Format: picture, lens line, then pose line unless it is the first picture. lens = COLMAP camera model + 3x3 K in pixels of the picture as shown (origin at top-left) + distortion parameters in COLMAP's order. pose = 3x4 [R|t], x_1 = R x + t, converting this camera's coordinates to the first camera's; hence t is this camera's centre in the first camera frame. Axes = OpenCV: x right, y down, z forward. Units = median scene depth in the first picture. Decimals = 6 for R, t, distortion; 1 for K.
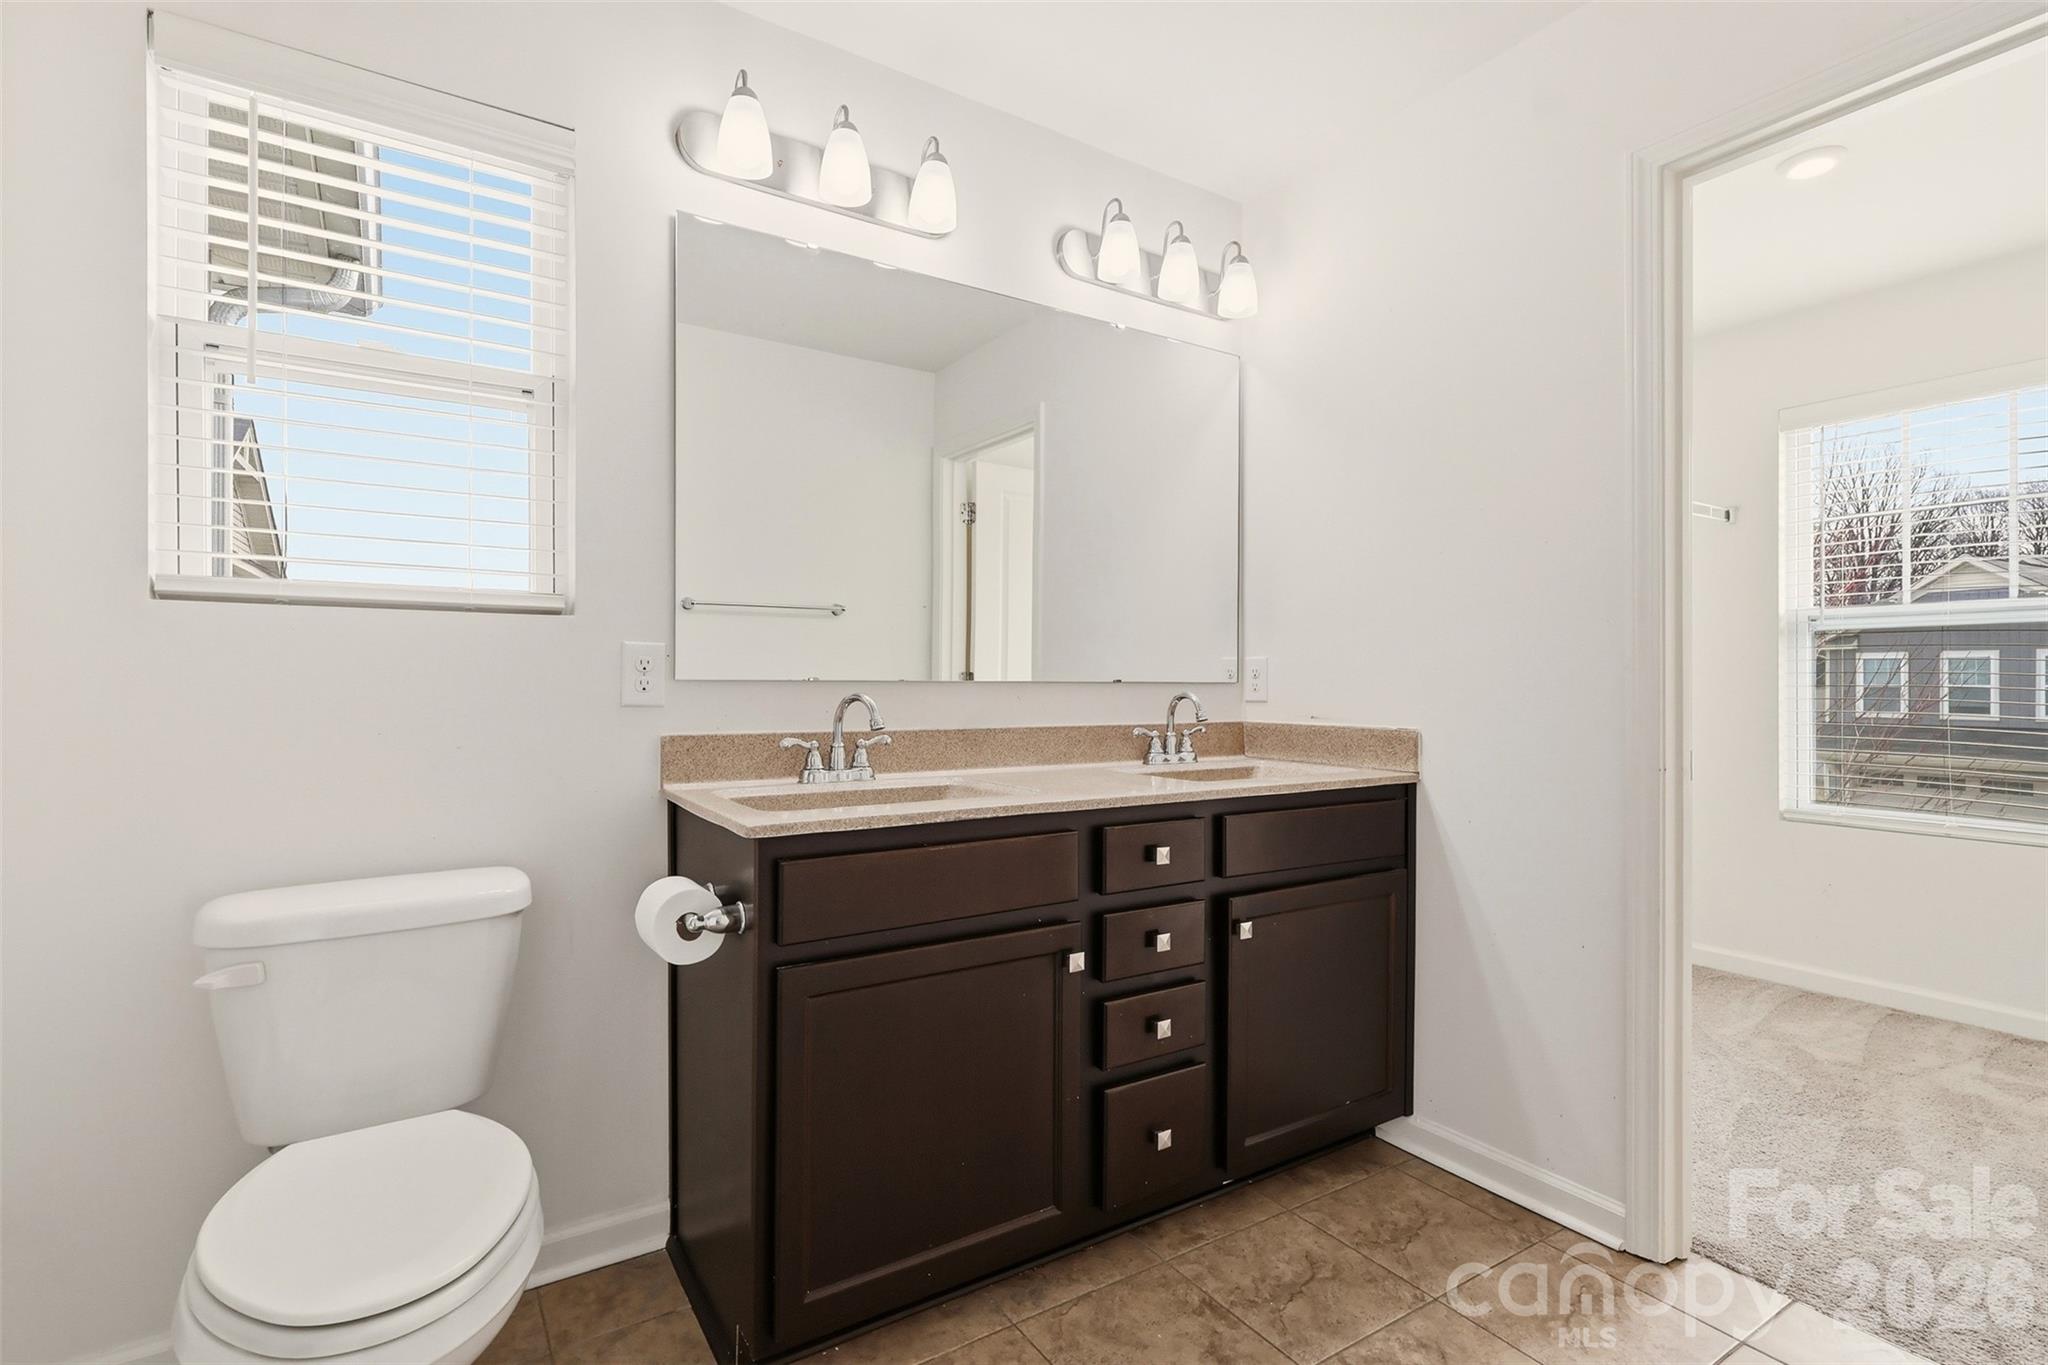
lens RADIAL K [[962.6, 0, 1021.6], [0, 962.6, 669.9], [0, 0, 1]] dist [0.002993, 0.001391]
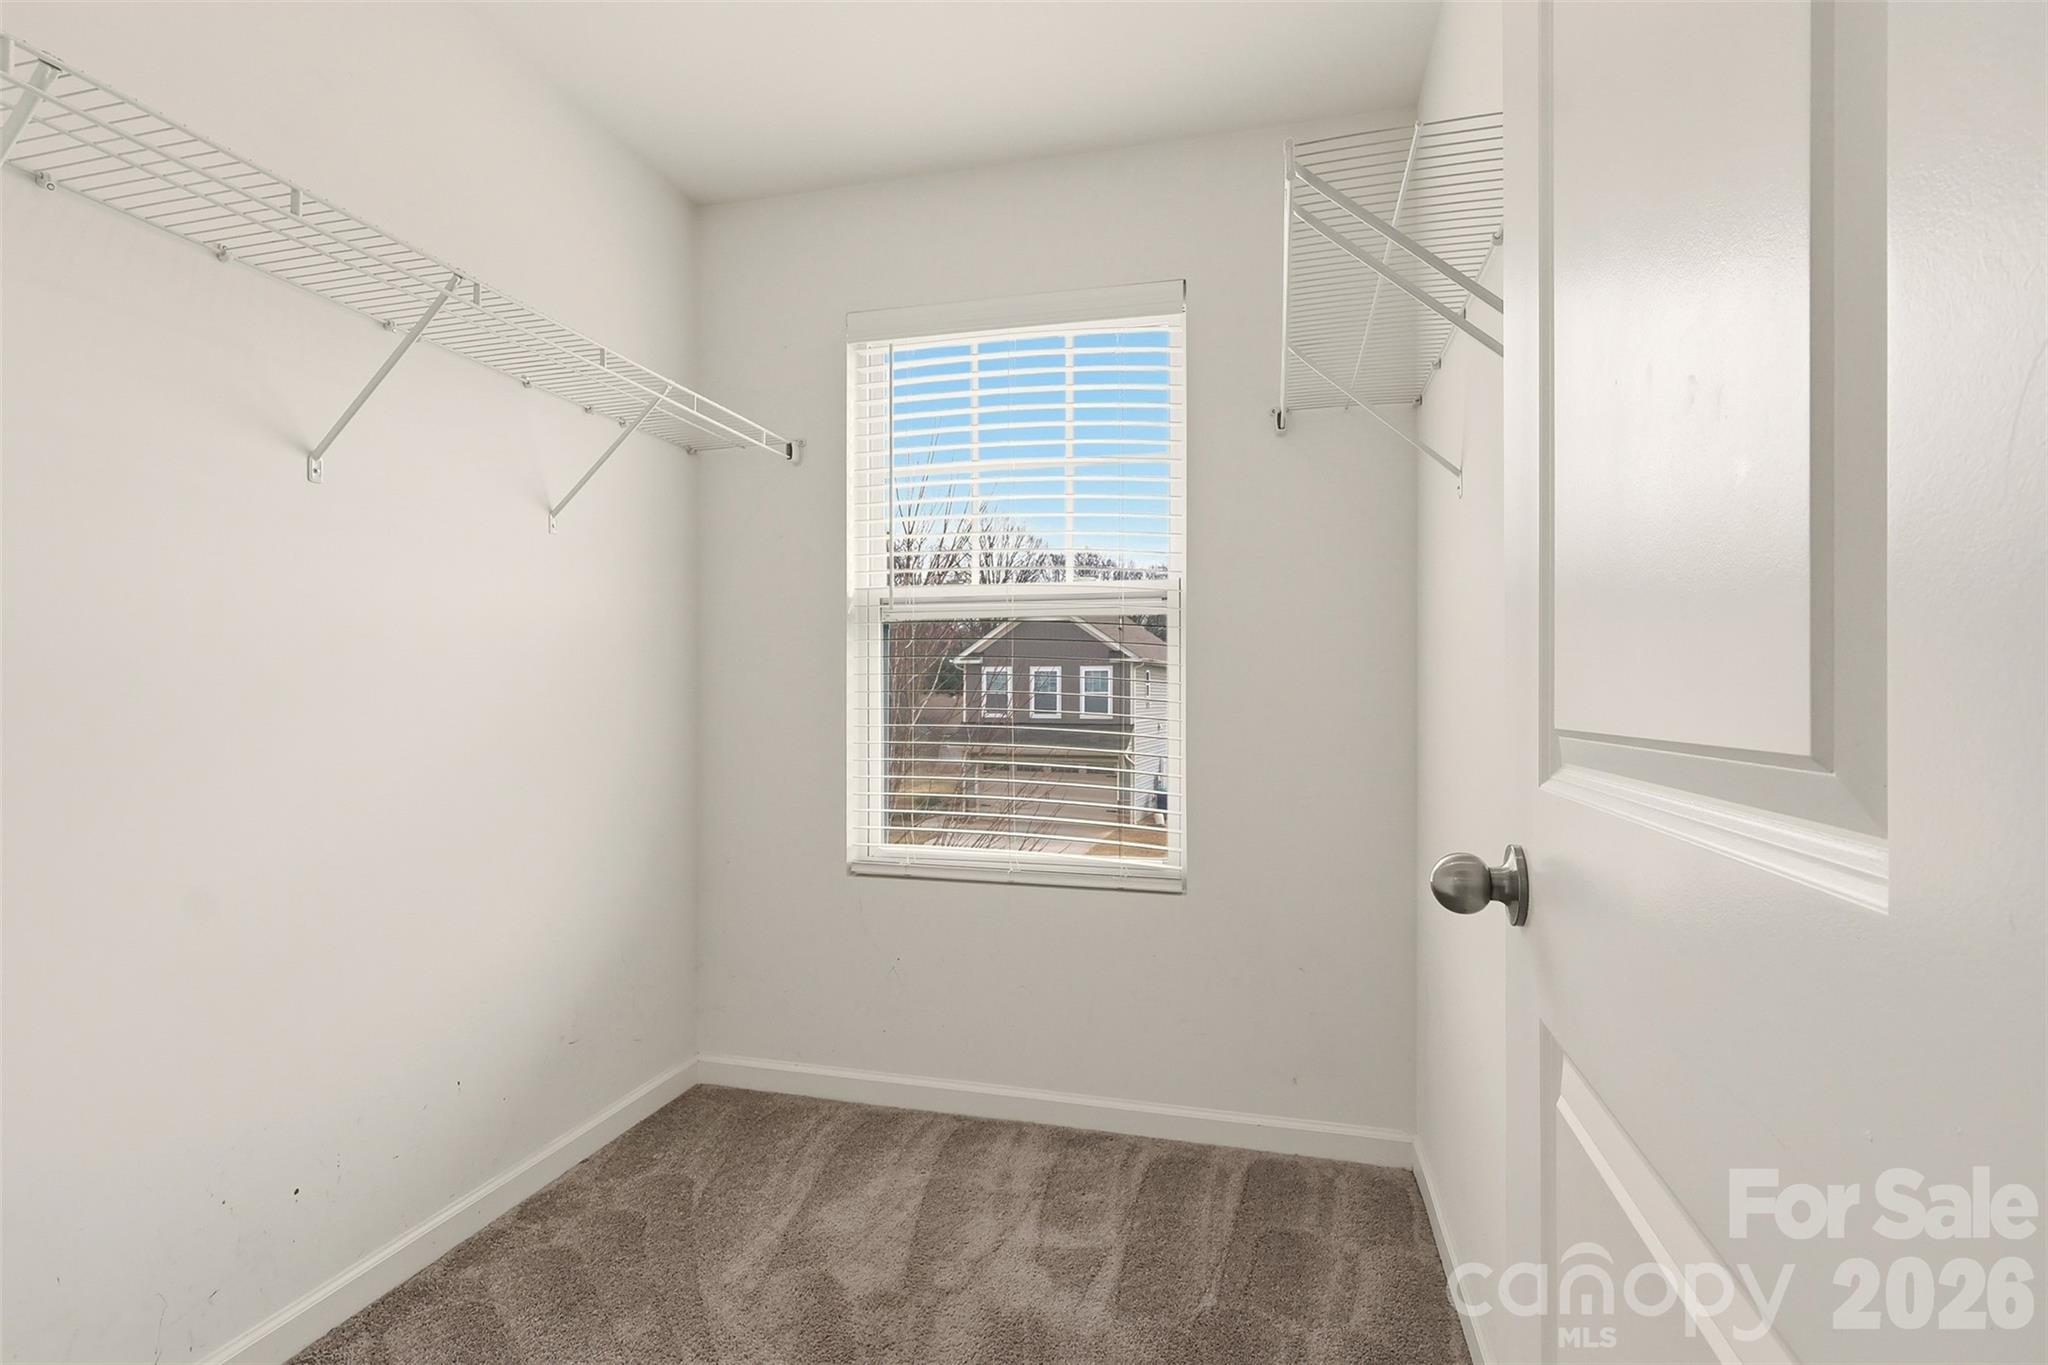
lens RADIAL K [[962.6, 0, 1019.1], [0, 962.6, 683.6], [0, 0, 1]] dist [0.002993, 0.001391]
pose [[0.733822, -0.001158, 0.679341, 0.468202], [-0.000751, 0.999997, 0.002515, 0.010736], [-0.679341, -0.002356, 0.733819, 0.457977]]
